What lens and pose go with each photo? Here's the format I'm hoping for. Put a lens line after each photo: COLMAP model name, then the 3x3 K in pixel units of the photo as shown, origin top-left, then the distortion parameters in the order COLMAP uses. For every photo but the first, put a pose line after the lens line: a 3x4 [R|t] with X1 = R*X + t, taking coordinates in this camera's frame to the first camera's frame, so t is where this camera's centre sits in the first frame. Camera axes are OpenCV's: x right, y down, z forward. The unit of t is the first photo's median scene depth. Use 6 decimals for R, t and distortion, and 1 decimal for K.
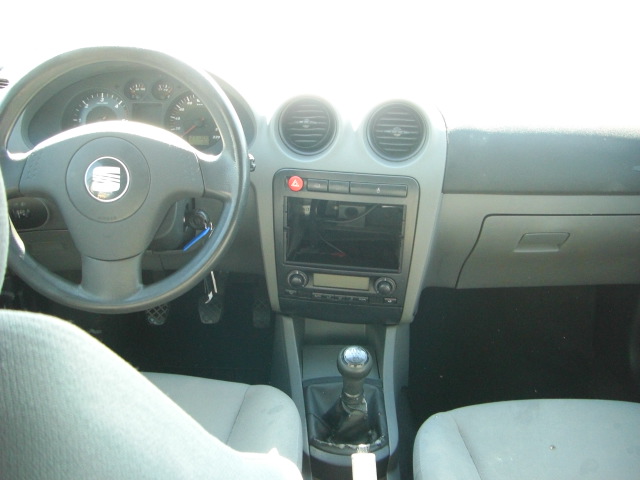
lens RADIAL K [[722.7, 0, 320.8], [0, 722.7, 238.9], [0, 0, 1]] dist [-0.145710, 0.000000]
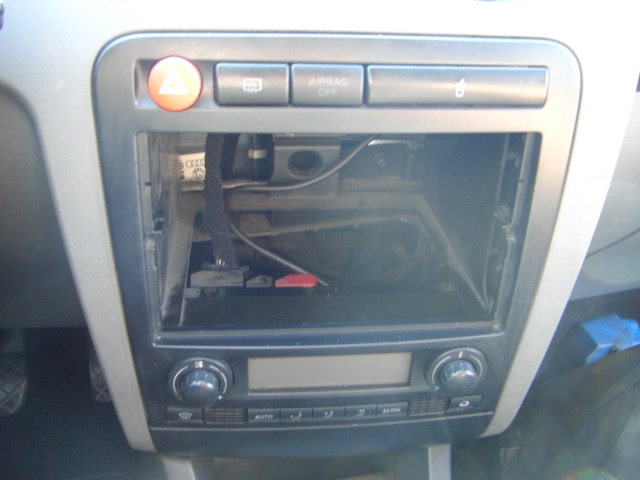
lens RADIAL K [[722.7, 0, 317.2], [0, 722.7, 244.0], [0, 0, 1]] dist [-0.145710, 0.000000]
pose [[0.970136, -0.103963, 0.219153, -0.046697], [0.083863, 0.991534, 0.099132, -0.034649], [-0.227604, -0.077793, 0.970641, 0.675656]]
